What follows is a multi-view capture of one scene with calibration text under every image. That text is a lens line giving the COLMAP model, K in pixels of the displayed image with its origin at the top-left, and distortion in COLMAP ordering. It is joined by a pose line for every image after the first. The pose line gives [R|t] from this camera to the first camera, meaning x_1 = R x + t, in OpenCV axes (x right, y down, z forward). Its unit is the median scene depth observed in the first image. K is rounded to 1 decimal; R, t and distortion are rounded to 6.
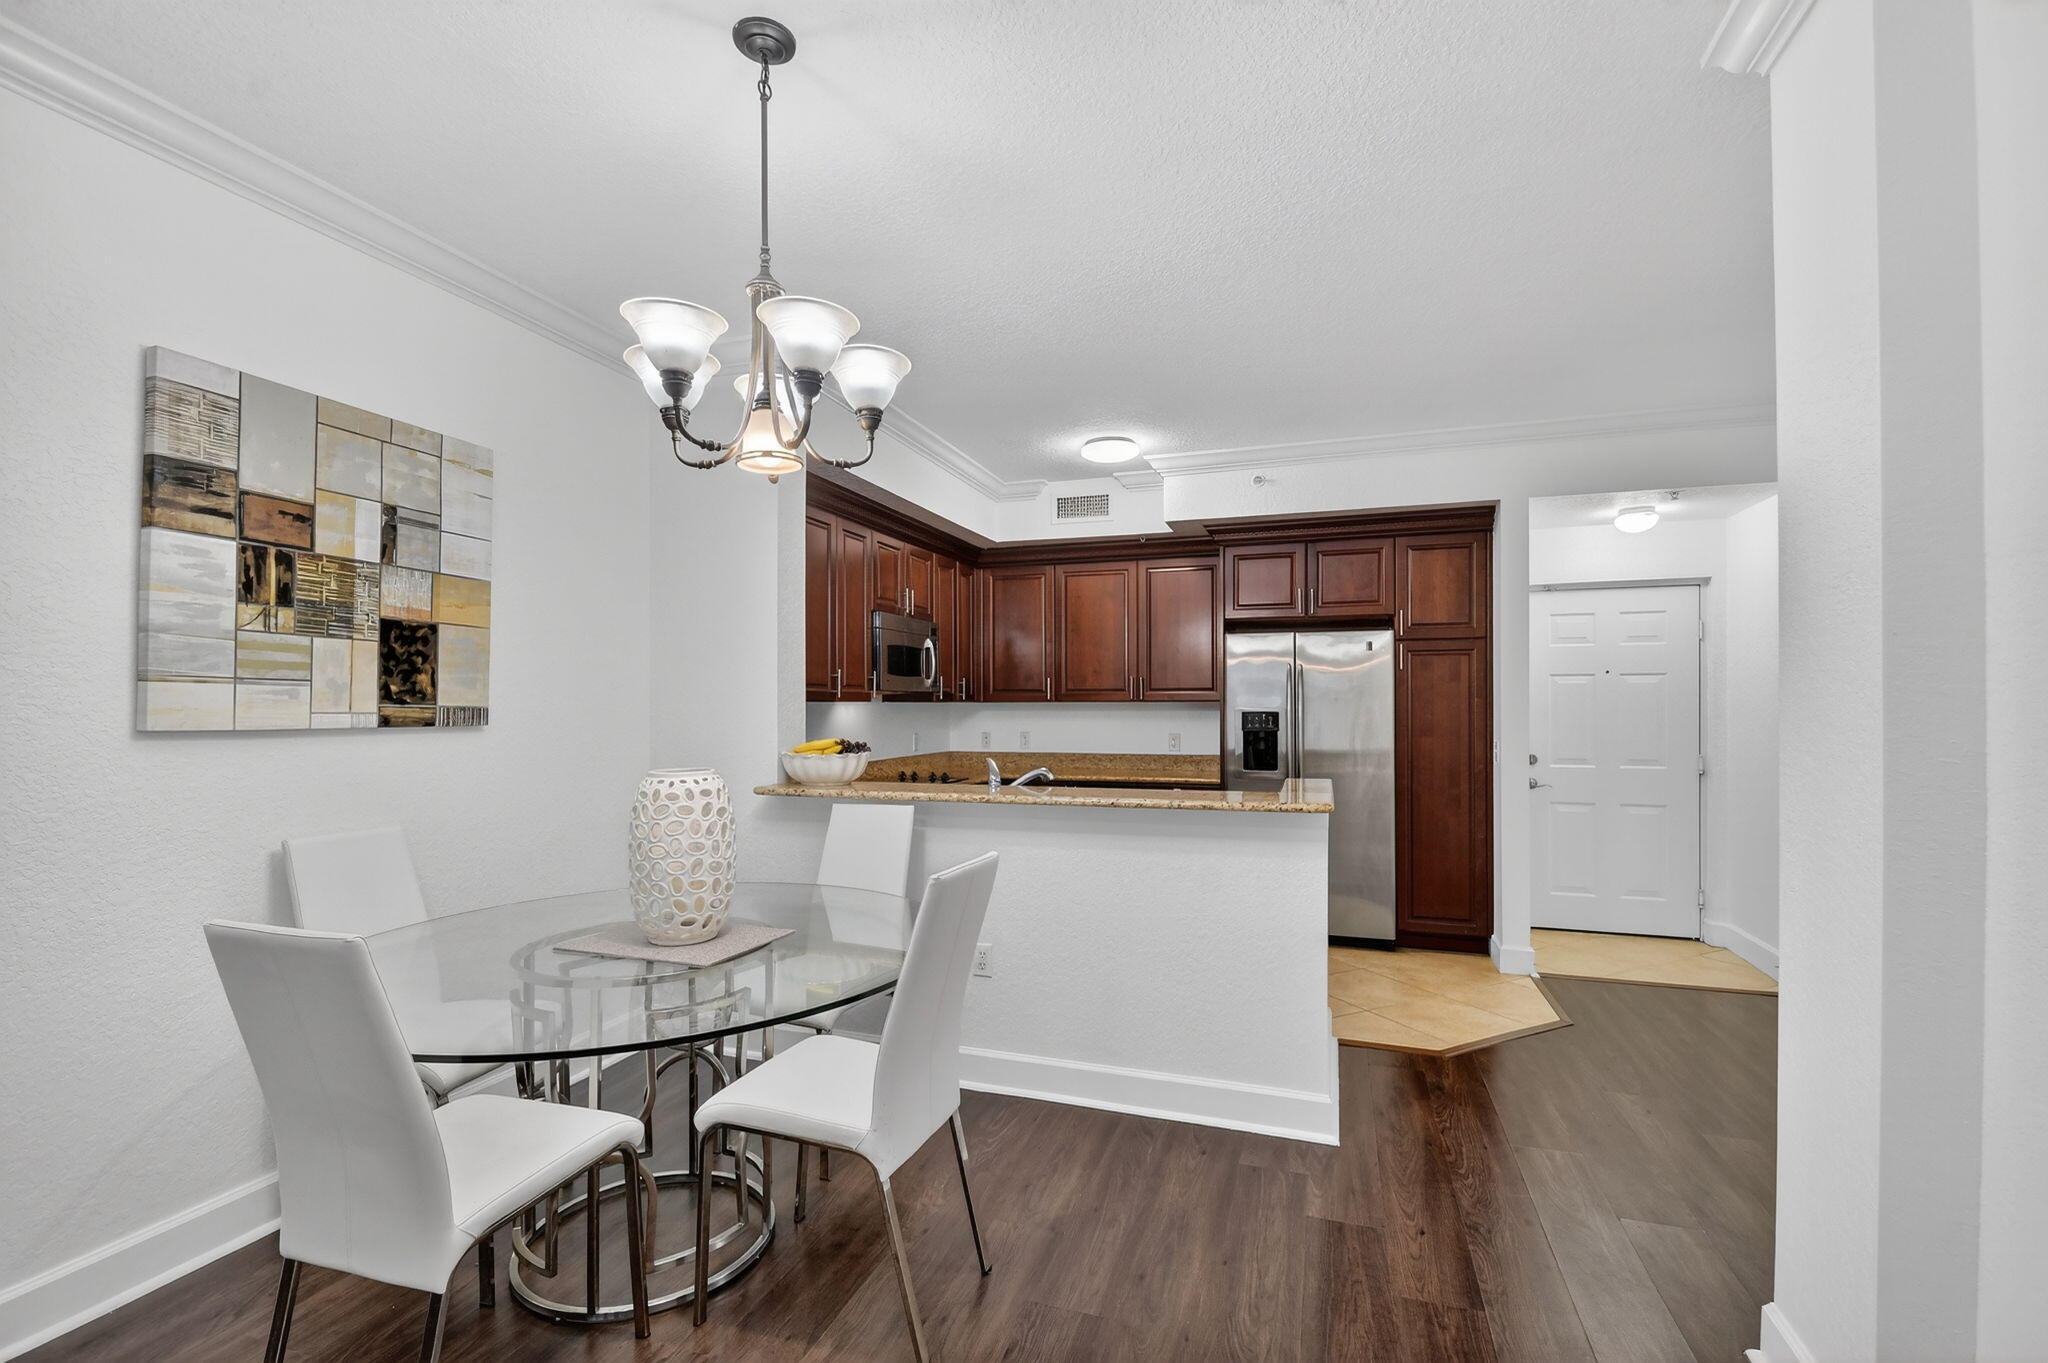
lens RADIAL K [[895.1, 0, 1036.4], [0, 895.1, 707.9], [0, 0, 1]] dist [0.018525, -0.019483]
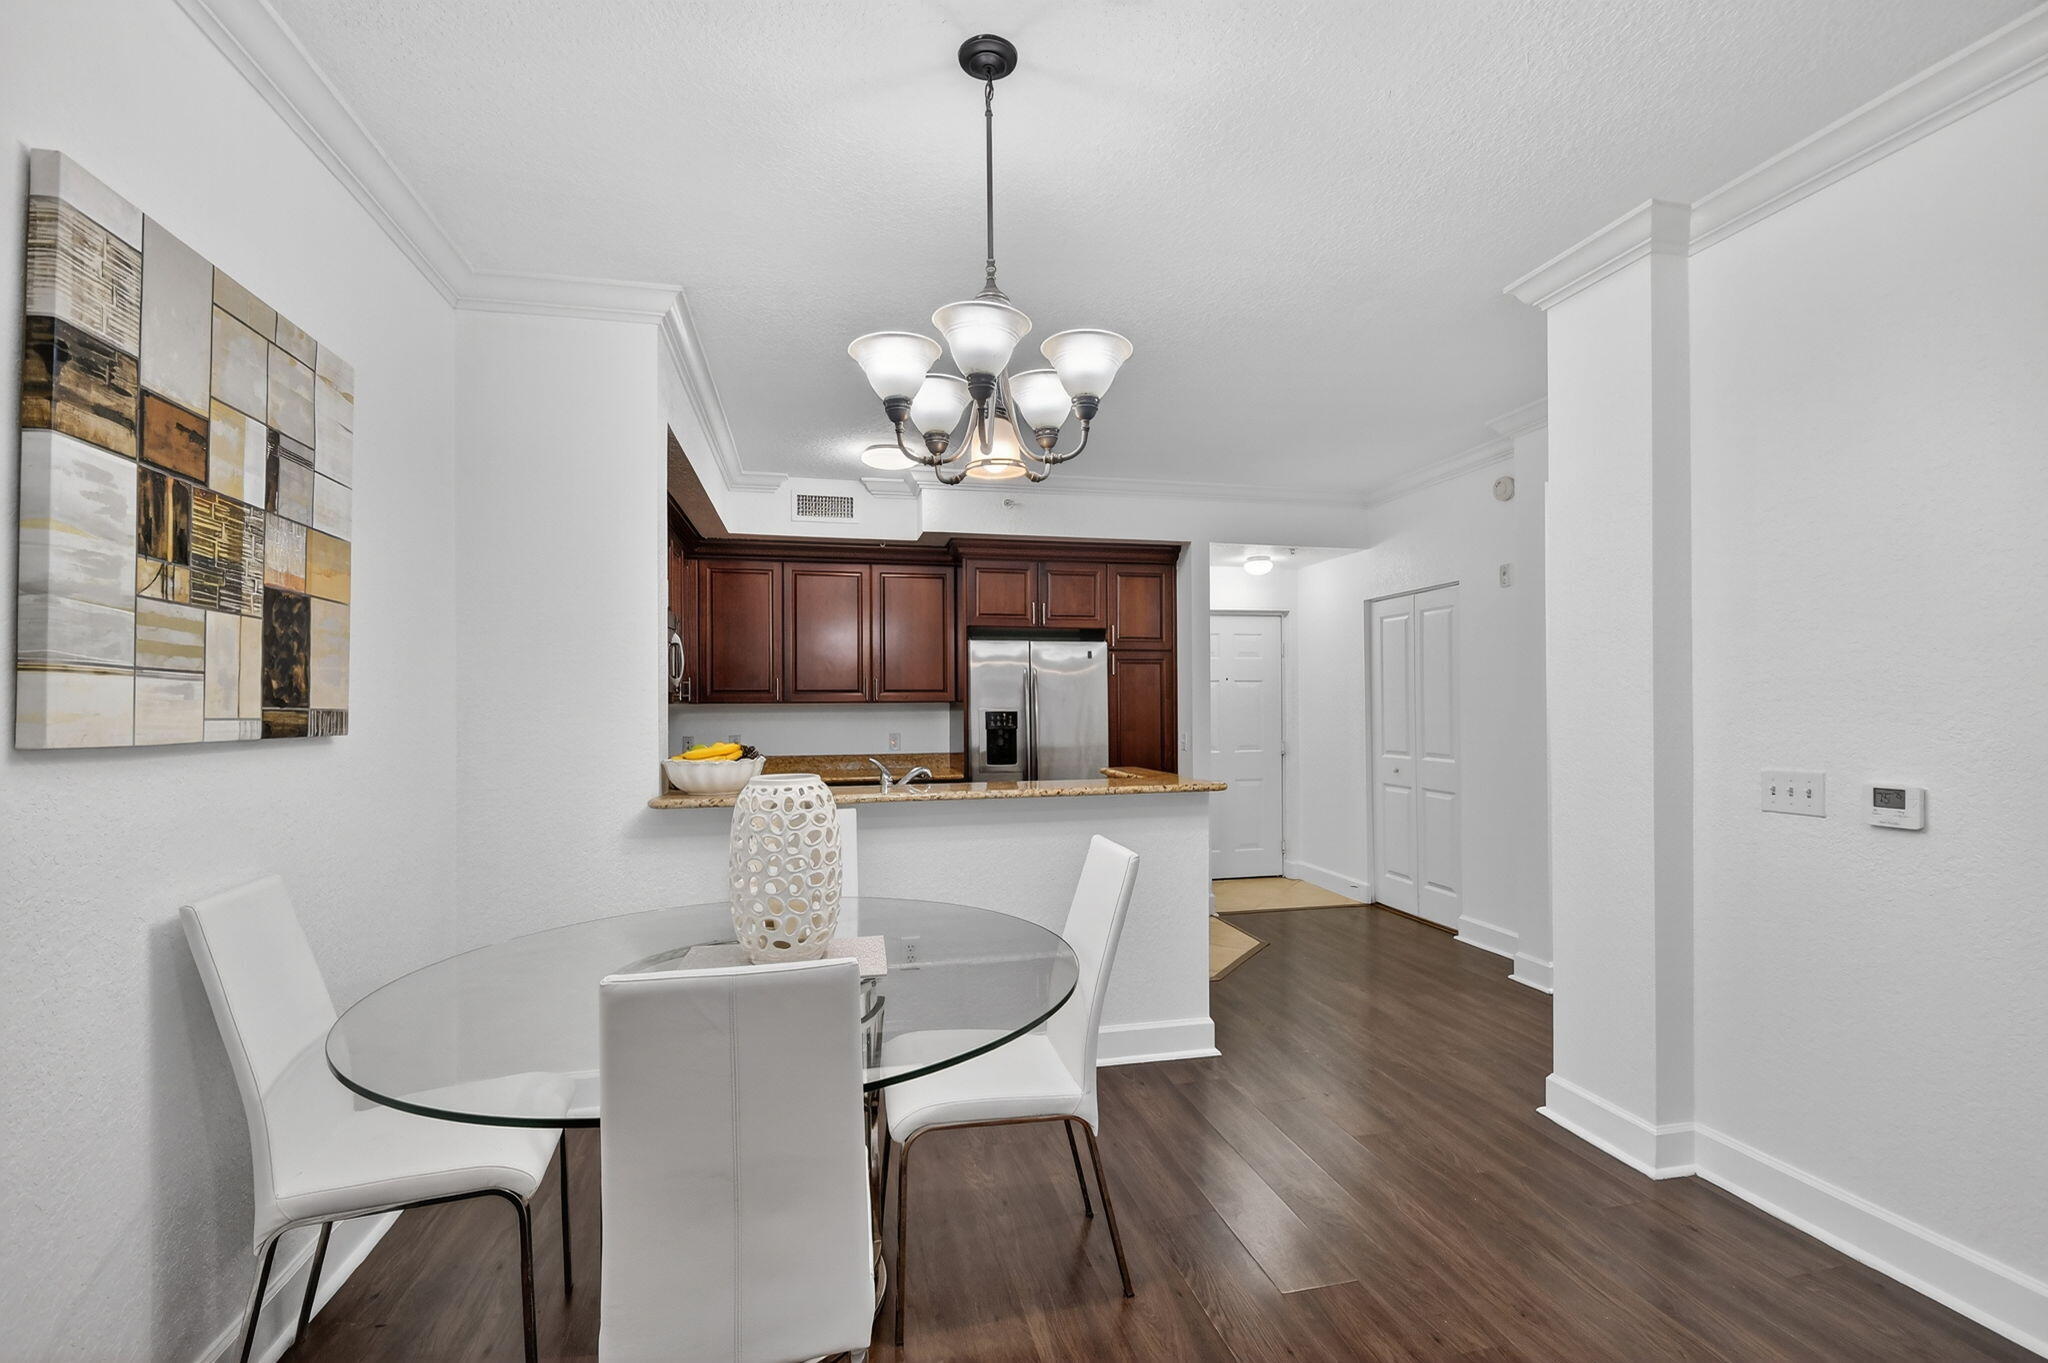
lens RADIAL K [[895.1, 0, 1036.4], [0, 895.1, 707.9], [0, 0, 1]] dist [0.018525, -0.019483]
pose [[0.852007, -0.005185, 0.523504, -0.537564], [0.006209, 0.999981, -0.000201, 0.000763], [-0.523493, 0.003422, 0.852023, 0.066015]]
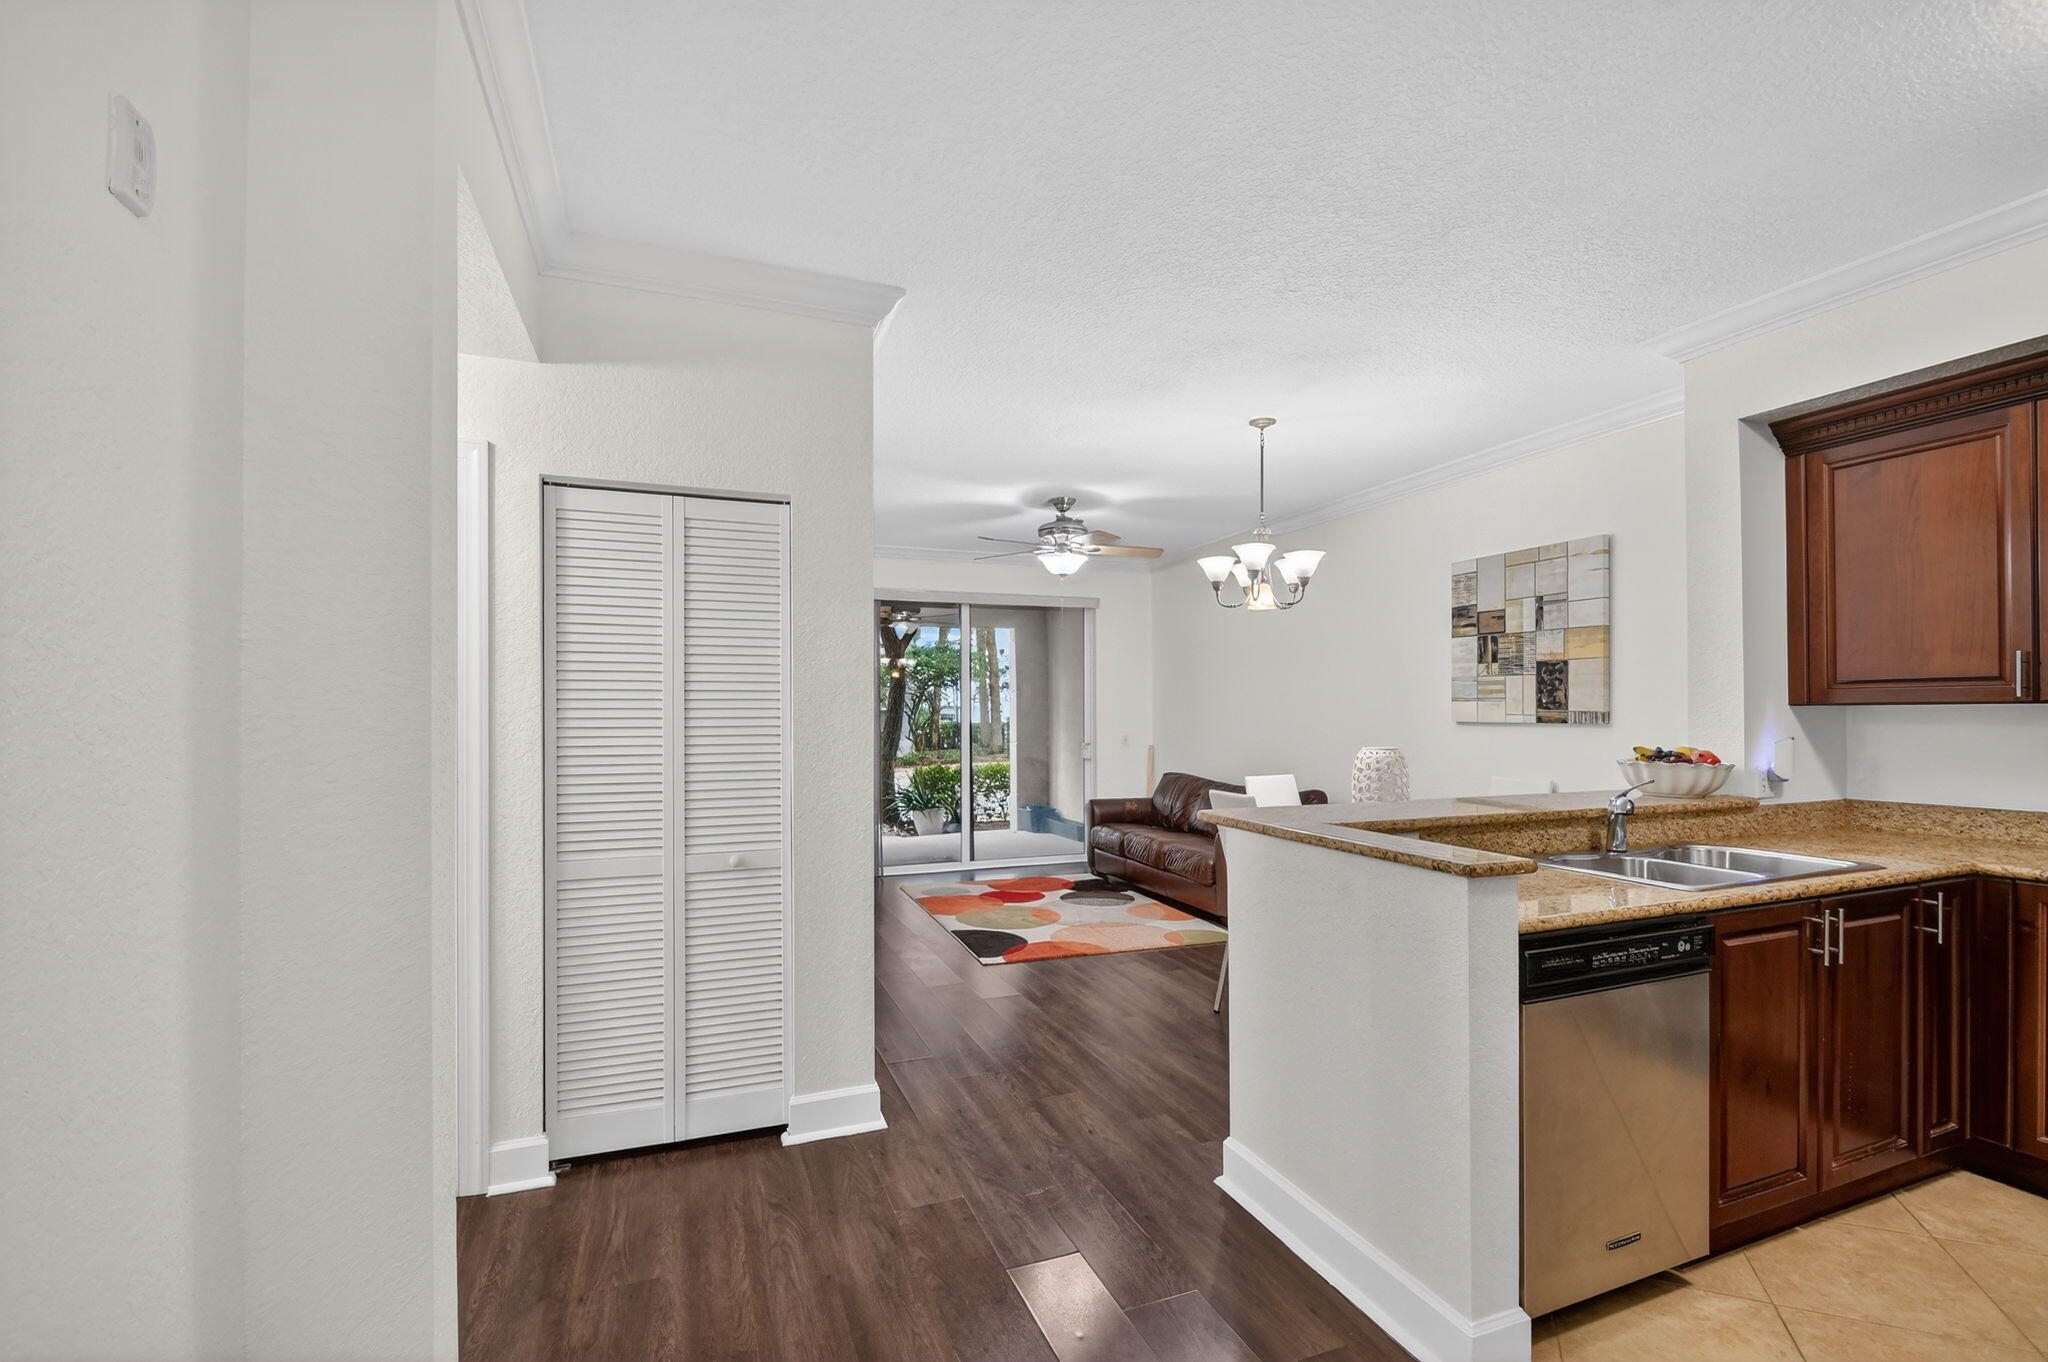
lens RADIAL K [[895.1, 0, 1036.4], [0, 895.1, 707.4], [0, 0, 1]] dist [0.018525, -0.019483]
pose [[-0.766257, -0.002346, -0.642530, 1.080195], [0.000681, 0.999990, -0.004463, -0.001688], [0.642534, -0.003858, -0.766247, 1.596804]]
